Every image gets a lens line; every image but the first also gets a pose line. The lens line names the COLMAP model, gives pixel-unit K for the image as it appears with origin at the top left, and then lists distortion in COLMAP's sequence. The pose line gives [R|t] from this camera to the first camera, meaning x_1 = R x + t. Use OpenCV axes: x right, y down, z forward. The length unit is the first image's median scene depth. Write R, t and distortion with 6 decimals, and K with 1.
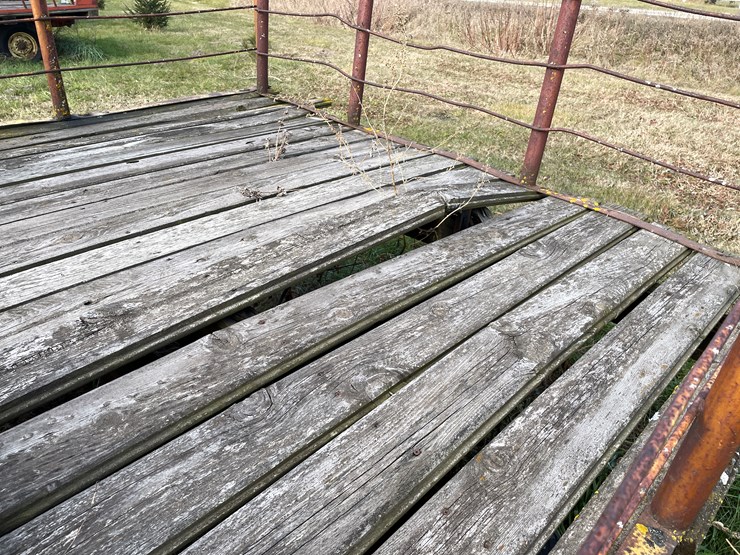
lens RADIAL K [[564.5, 0, 360.0], [0, 564.5, 277.1], [0, 0, 1]] dist [0.091670, -0.114477]
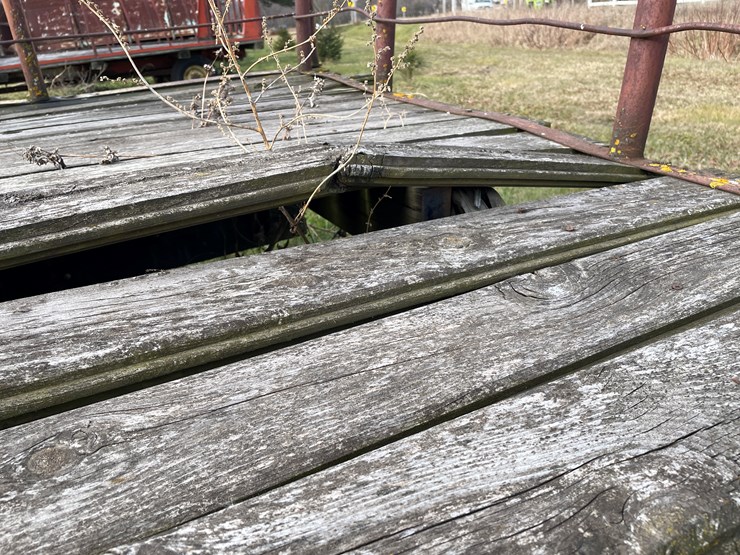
lens RADIAL K [[564.5, 0, 360.0], [0, 564.5, 277.1], [0, 0, 1]] dist [0.091670, -0.114477]
pose [[0.948980, 0.051992, -0.311022, 0.282654], [-0.069870, 0.996467, -0.046608, -0.022981], [0.307500, 0.065961, 0.949259, 0.553476]]
